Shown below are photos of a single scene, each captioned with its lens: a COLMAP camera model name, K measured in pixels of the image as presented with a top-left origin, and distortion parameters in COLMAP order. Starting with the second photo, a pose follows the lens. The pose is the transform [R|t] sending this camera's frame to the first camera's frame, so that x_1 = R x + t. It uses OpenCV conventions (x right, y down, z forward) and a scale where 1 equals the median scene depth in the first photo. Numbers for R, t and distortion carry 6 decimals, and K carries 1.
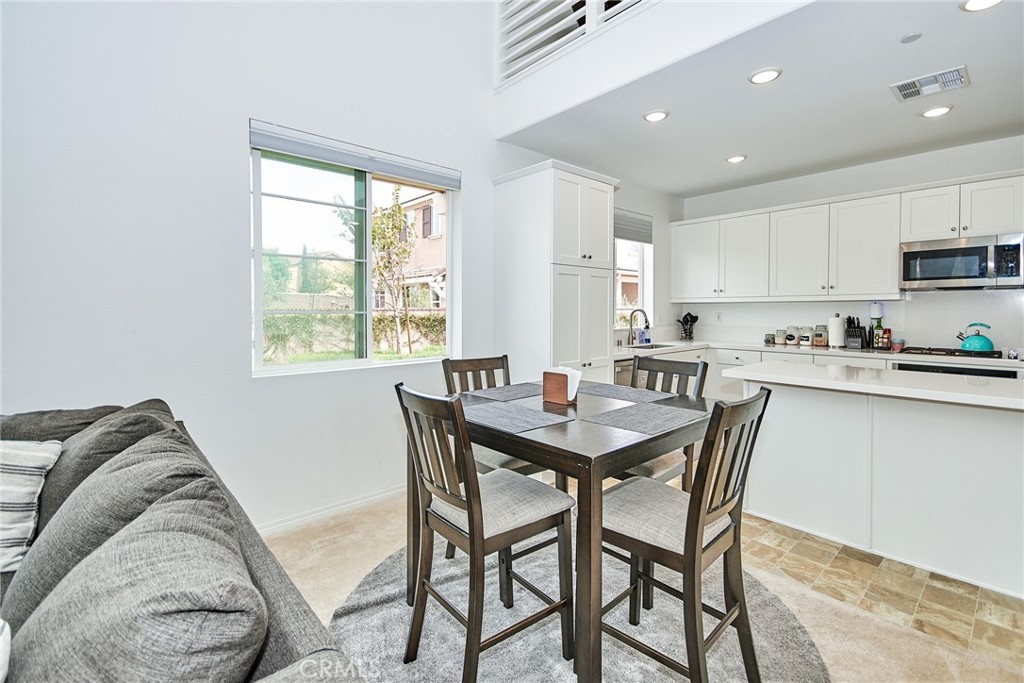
lens RADIAL K [[458.9, 0, 522.8], [0, 458.9, 318.9], [0, 0, 1]] dist [0.019912, -0.002342]
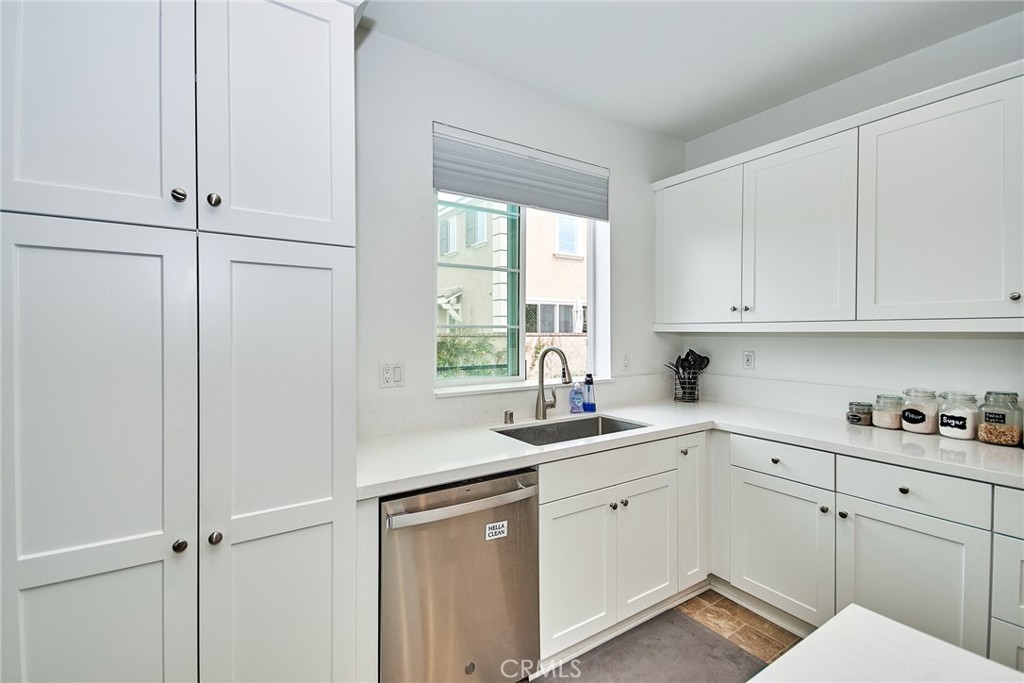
lens RADIAL K [[458.9, 0, 507.7], [0, 458.9, 335.1], [0, 0, 1]] dist [0.019912, -0.002342]
pose [[0.985608, 0.005063, -0.168970, 0.295112], [-0.007631, 0.999865, -0.014550, -0.027121], [0.168873, 0.015630, 0.985514, 0.534910]]
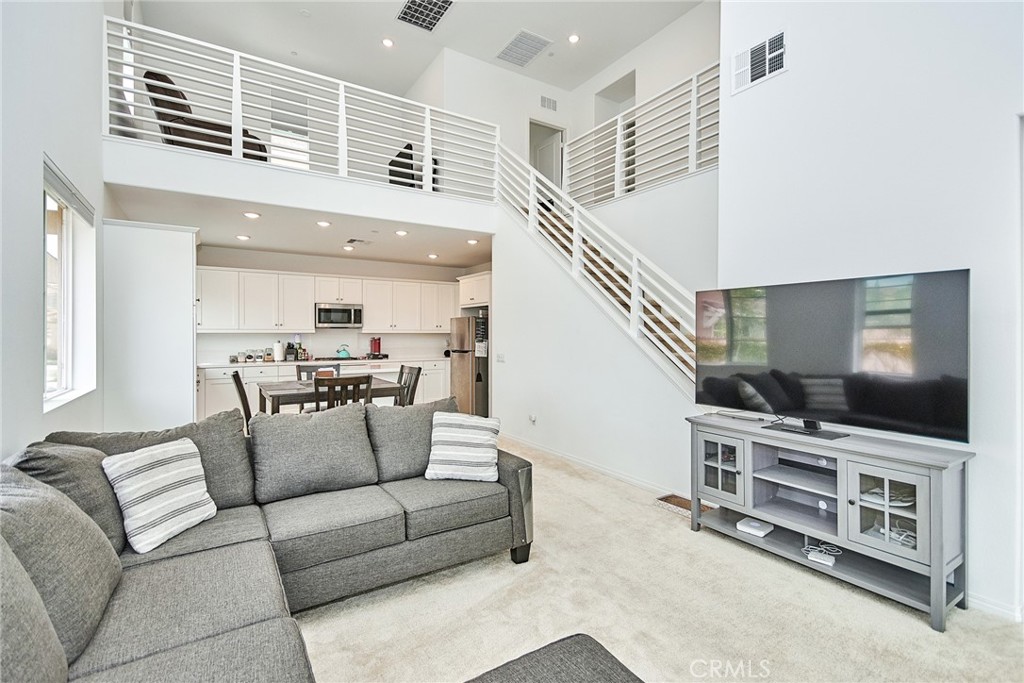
lens RADIAL K [[458.9, 0, 534.5], [0, 458.9, 338.0], [0, 0, 1]] dist [0.019912, -0.002342]
pose [[0.121673, 0.000908, 0.992570, -0.820229], [0.023009, 0.999728, -0.003735, 0.006102], [-0.992304, 0.023293, 0.121619, -0.090444]]
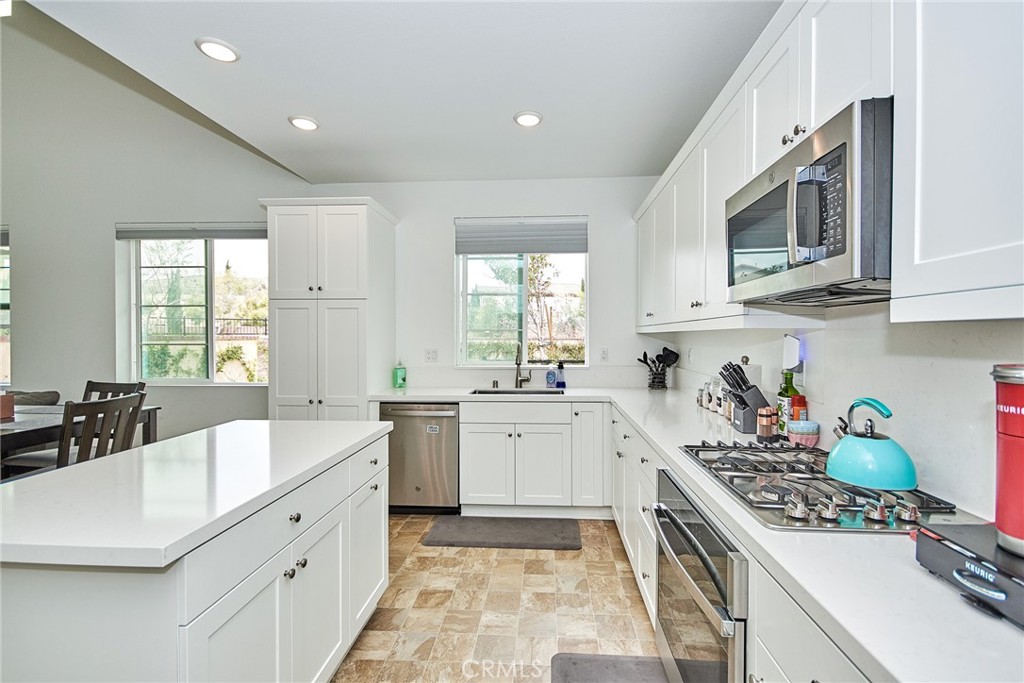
lens RADIAL K [[458.9, 0, 524.1], [0, 458.9, 341.6], [0, 0, 1]] dist [0.019912, -0.002342]
pose [[0.698834, 0.010868, -0.715202, 0.838629], [-0.019798, 0.999795, -0.004152, -0.020406], [0.715010, 0.017061, 0.698906, 0.479577]]
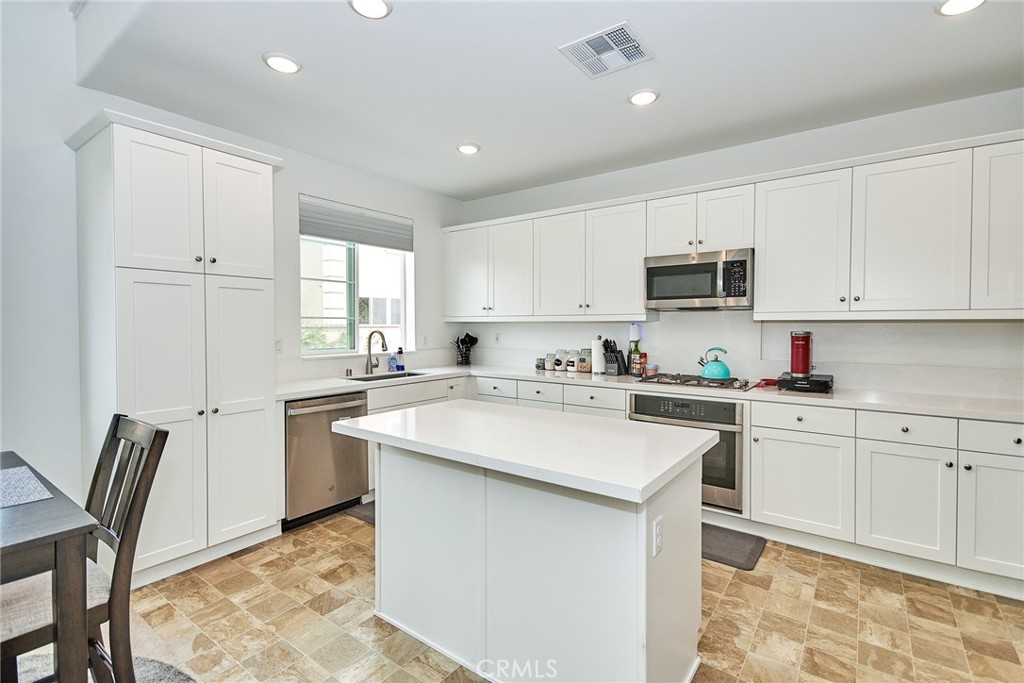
lens RADIAL K [[458.9, 0, 510.6], [0, 458.9, 334.1], [0, 0, 1]] dist [0.019912, -0.002342]
pose [[0.982102, -0.000242, 0.188349, 0.342260], [0.000677, 0.999997, -0.002244, -0.012836], [-0.188348, 0.002331, 0.982100, 0.160223]]
